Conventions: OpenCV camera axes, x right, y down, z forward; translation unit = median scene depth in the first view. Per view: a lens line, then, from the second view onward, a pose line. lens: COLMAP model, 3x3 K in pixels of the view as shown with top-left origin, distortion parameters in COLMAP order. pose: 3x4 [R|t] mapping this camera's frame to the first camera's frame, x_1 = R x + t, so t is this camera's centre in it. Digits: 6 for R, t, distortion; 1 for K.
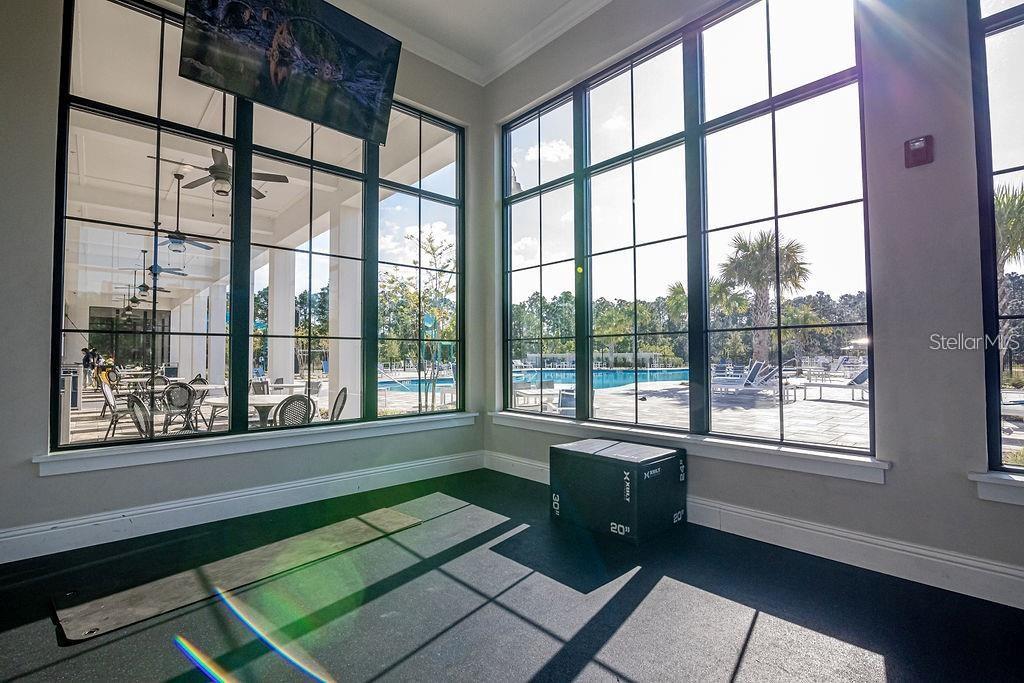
lens RADIAL K [[473.1, 0, 510.8], [0, 473.1, 347.2], [0, 0, 1]] dist [-0.023326, 0.000727]
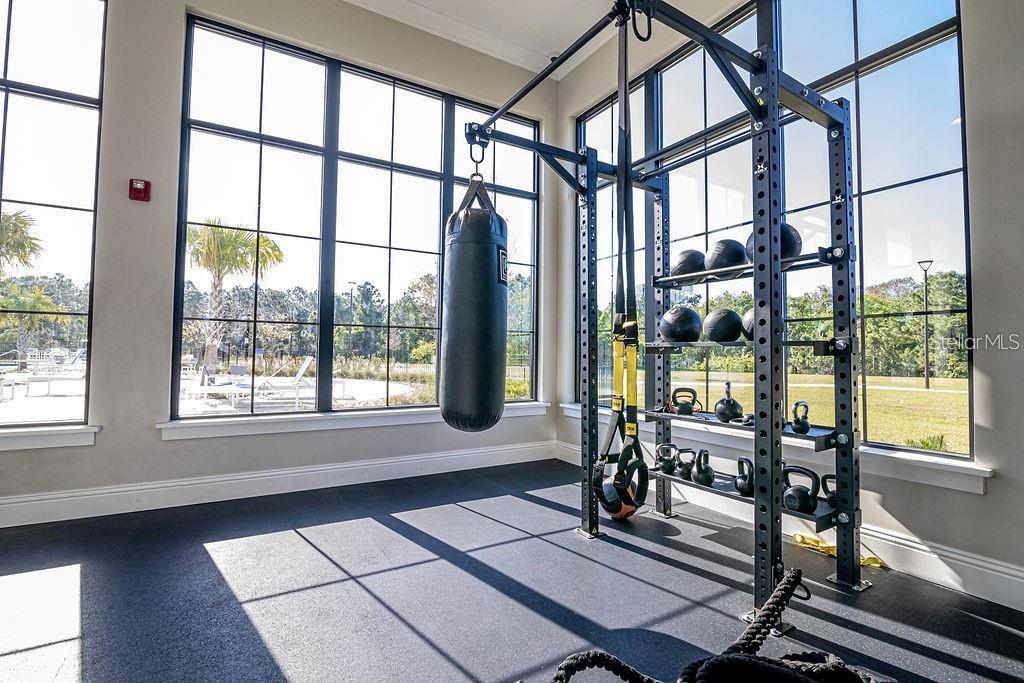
lens RADIAL K [[466.9, 0, 515.1], [0, 466.9, 334.9], [0, 0, 1]] dist [-0.022731, 0.000200]
pose [[0.982545, 0.005039, -0.185959, 0.068832], [-0.006266, 0.999962, -0.006012, -0.000147], [0.185921, 0.007072, 0.982539, 0.015017]]
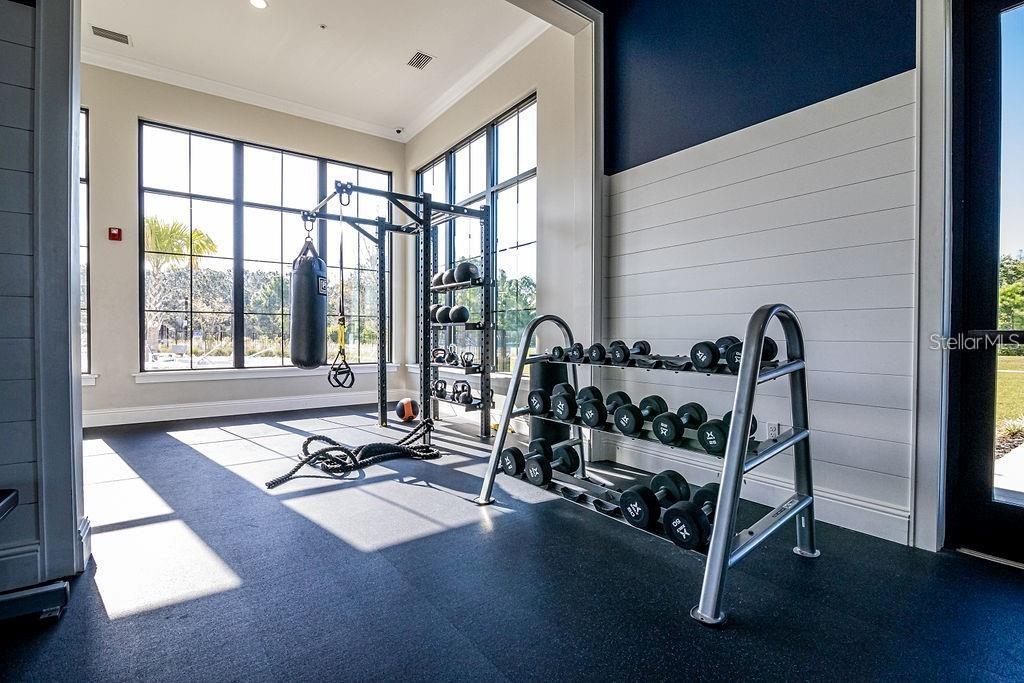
lens RADIAL K [[465.1, 0, 512.0], [0, 465.1, 341.5], [0, 0, 1]] dist [0.002116, -0.018605]
pose [[0.995204, 0.007341, -0.097546, 0.706930], [-0.002681, 0.998852, 0.047823, -0.011815], [0.097785, -0.047332, 0.994081, -0.731144]]
